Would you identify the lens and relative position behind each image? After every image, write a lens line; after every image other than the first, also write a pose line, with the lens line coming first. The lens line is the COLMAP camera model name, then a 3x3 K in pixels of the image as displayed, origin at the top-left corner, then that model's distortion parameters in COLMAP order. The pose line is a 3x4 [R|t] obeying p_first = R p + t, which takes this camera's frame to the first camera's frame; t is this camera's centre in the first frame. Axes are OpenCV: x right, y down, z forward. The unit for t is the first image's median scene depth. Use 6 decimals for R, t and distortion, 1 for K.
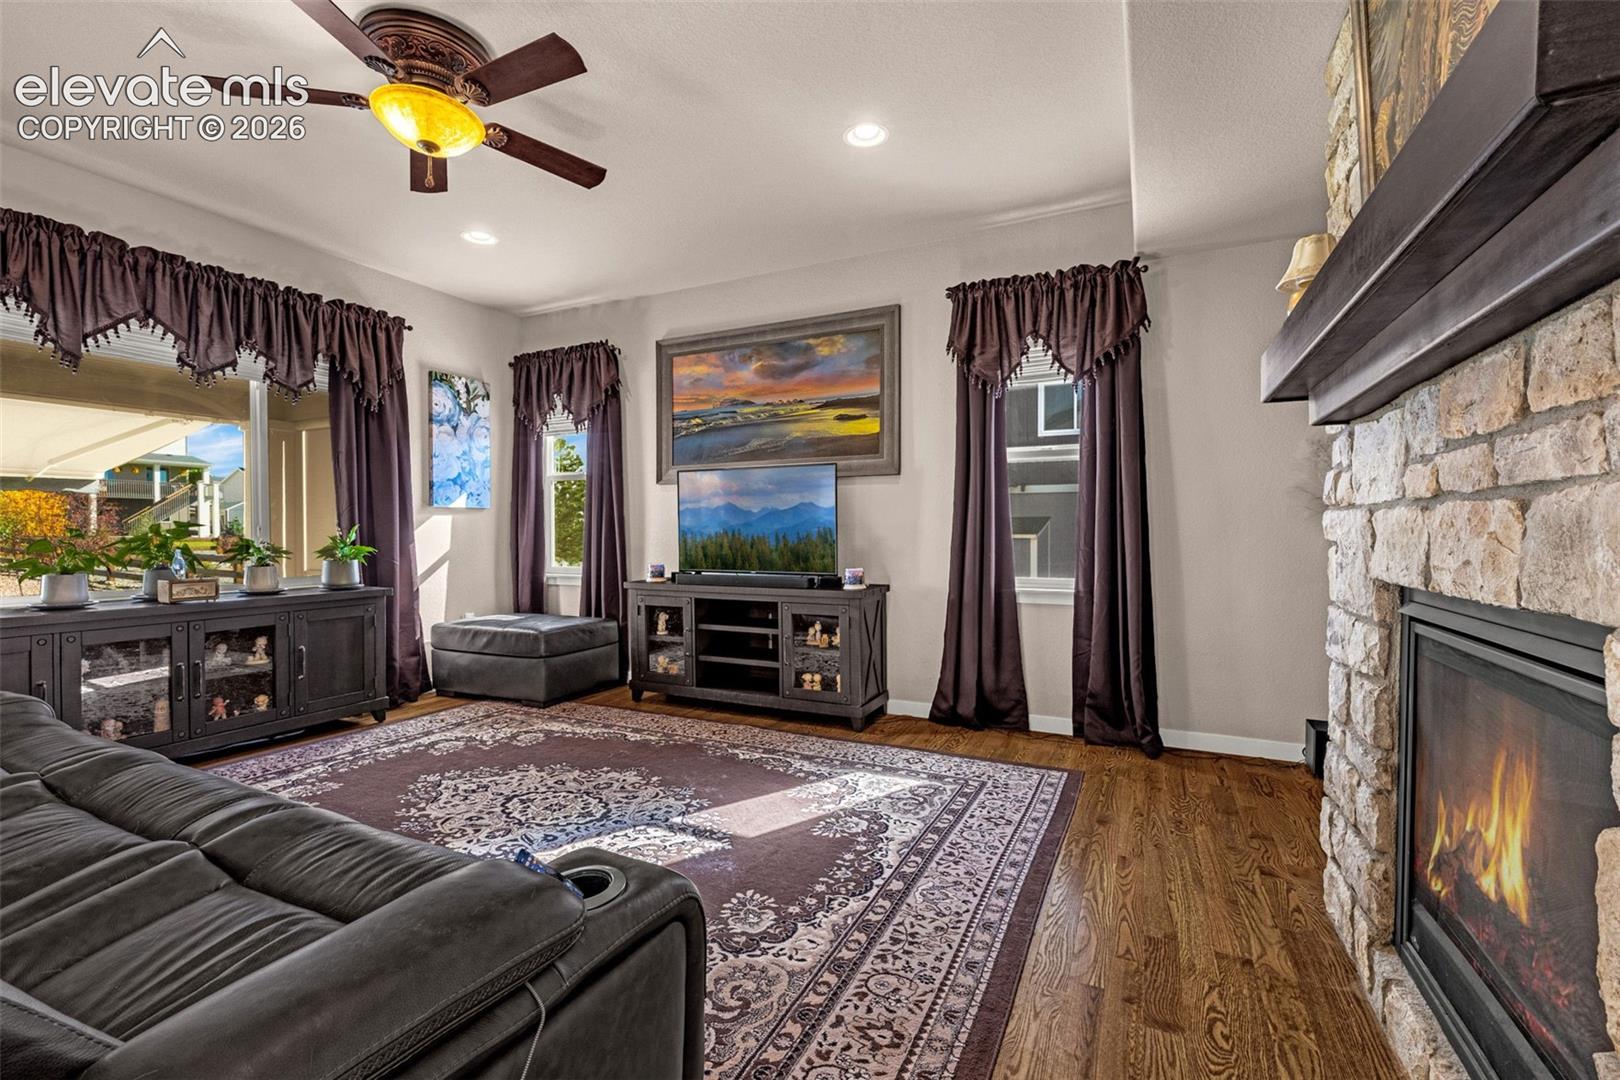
lens RADIAL K [[697.0, 0, 804.2], [0, 697.0, 538.6], [0, 0, 1]] dist [0.002708, 0.000671]
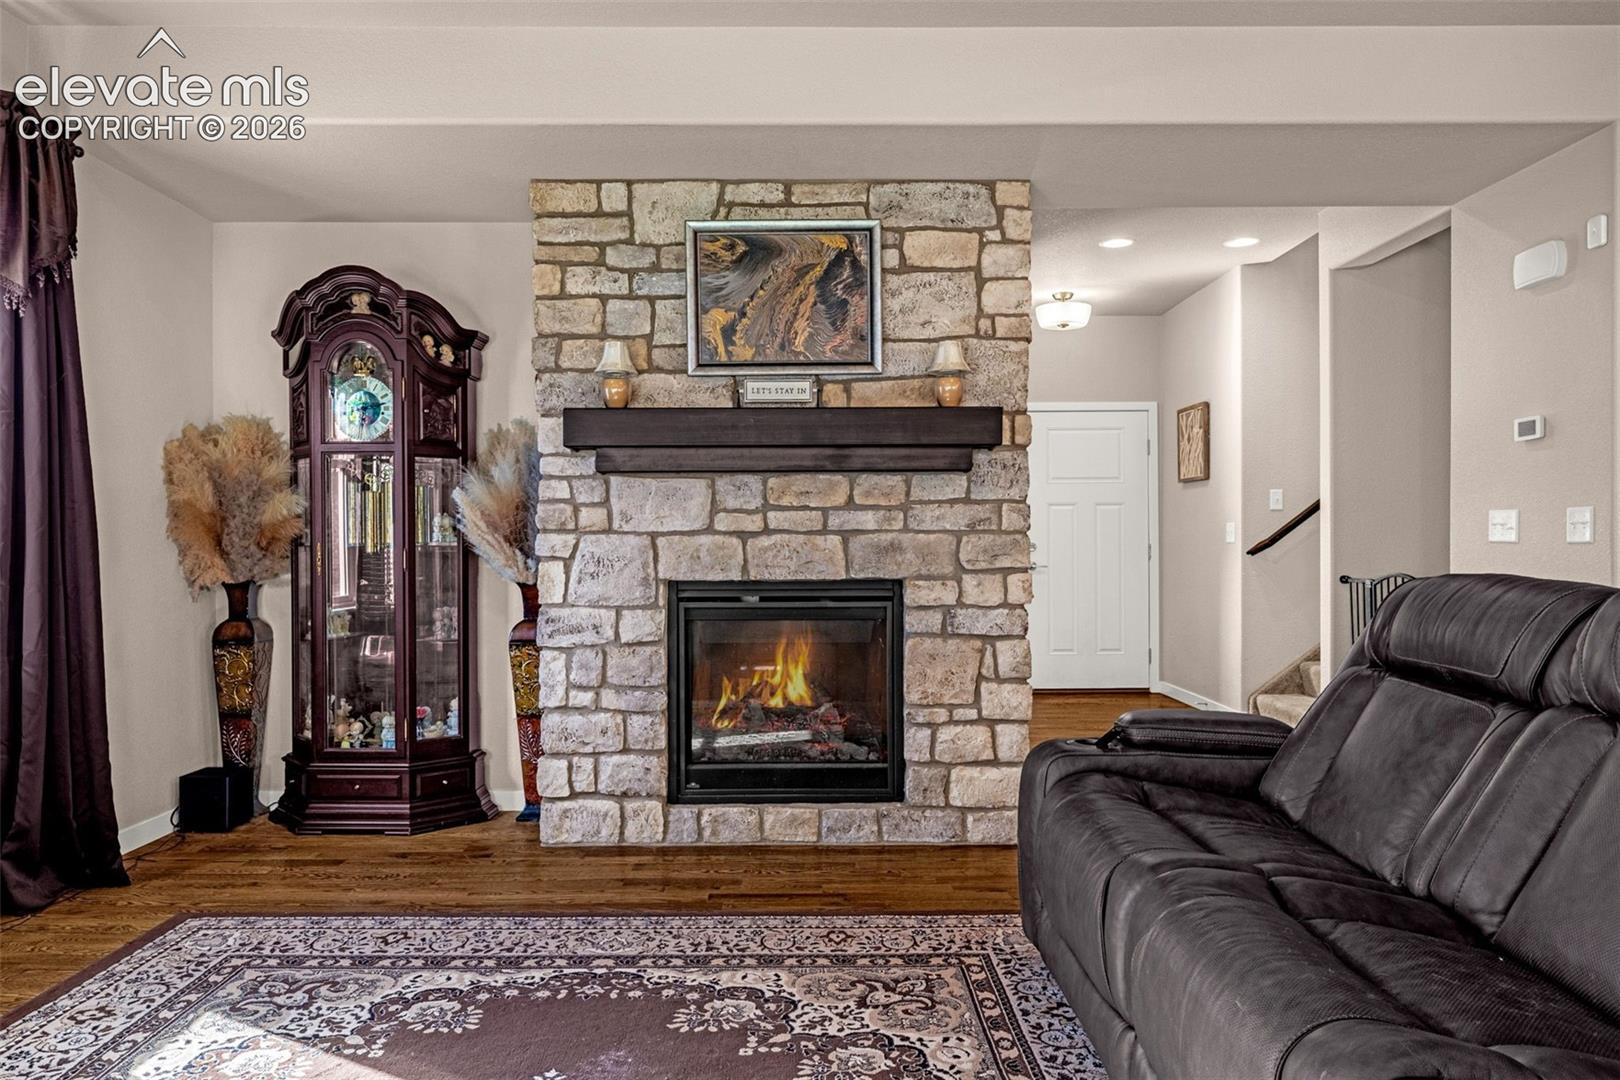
lens RADIAL K [[1074.2, 0, 816.9], [0, 1074.2, 554.5], [0, 0, 1]] dist [-0.002837, 0.002316]
pose [[-0.441610, -0.005729, 0.897189, -0.656351], [0.013854, 0.999817, 0.013203, -0.011791], [-0.897100, 0.018260, -0.441450, 0.749565]]
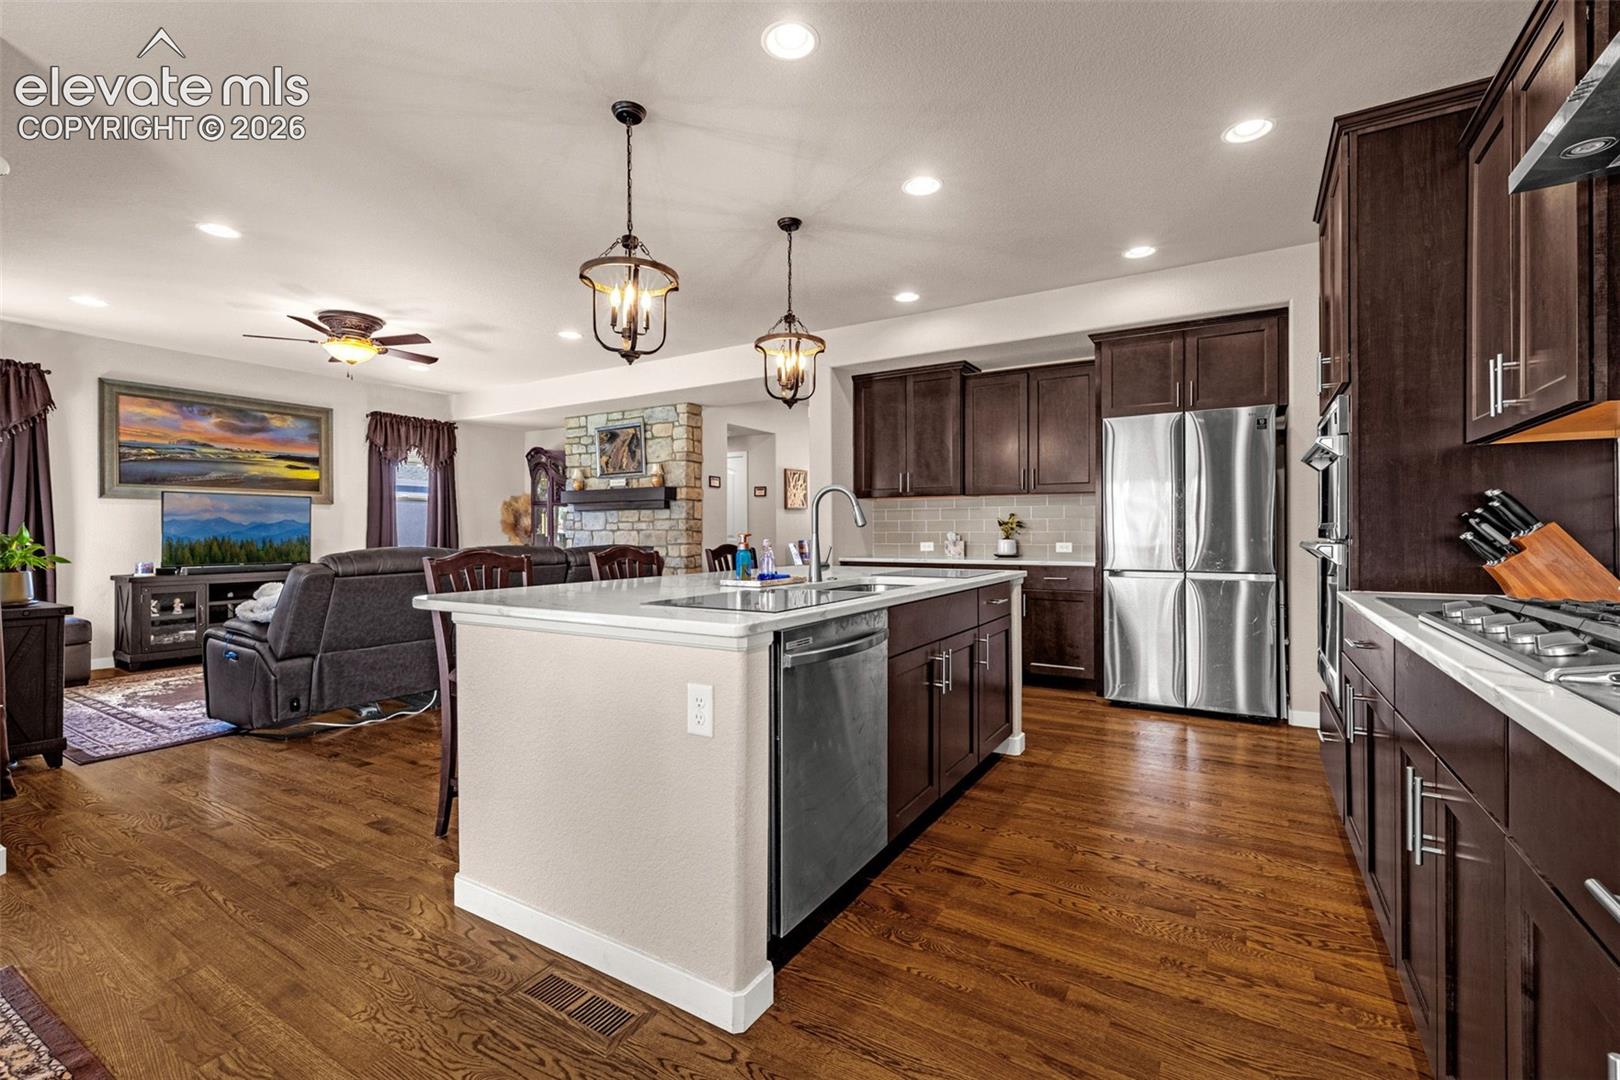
lens RADIAL K [[679.1, 0, 814.9], [0, 679.1, 534.5], [0, 0, 1]] dist [-0.001632, -0.000578]
pose [[0.085197, -0.001565, 0.996363, -1.592693], [0.012002, 0.999928, 0.000544, -0.001933], [-0.996292, 0.011912, 0.085210, -0.394948]]
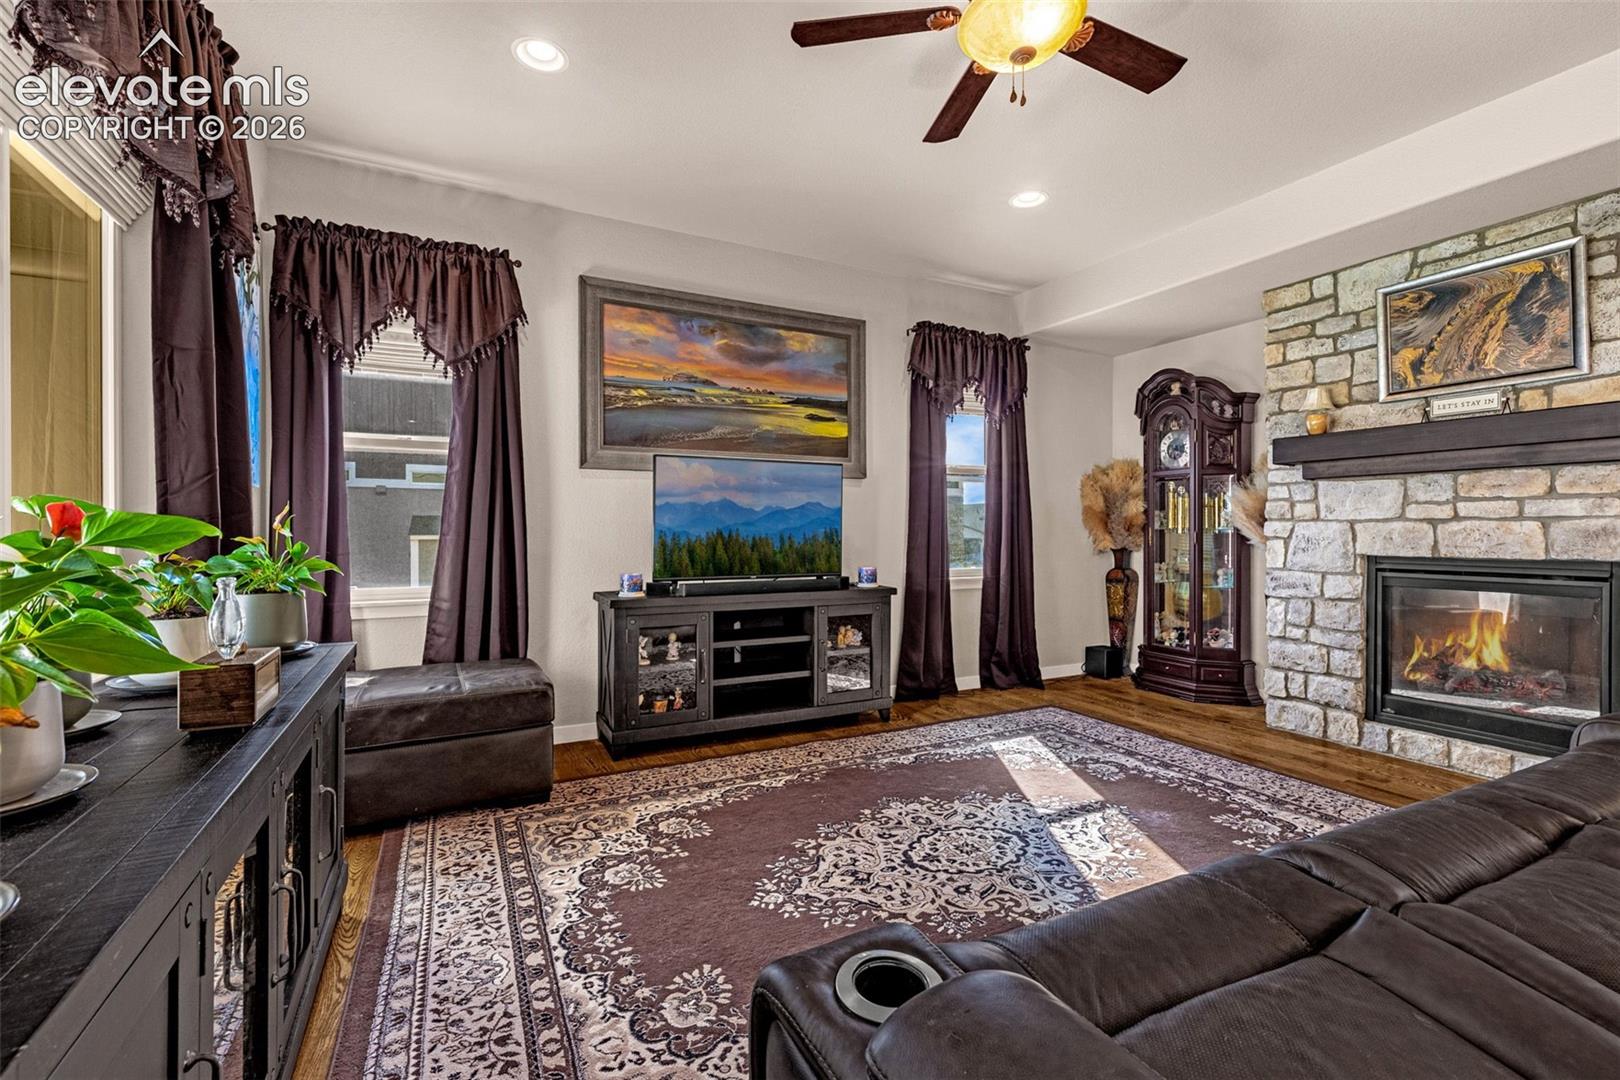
lens RADIAL K [[703.5, 0, 816.8], [0, 703.5, 533.5], [0, 0, 1]] dist [0.001893, 0.000162]
pose [[0.595746, -0.001388, 0.803171, -0.839902], [0.006221, 0.999976, -0.002885, -0.005359], [-0.803148, 0.006715, 0.595741, 0.445672]]
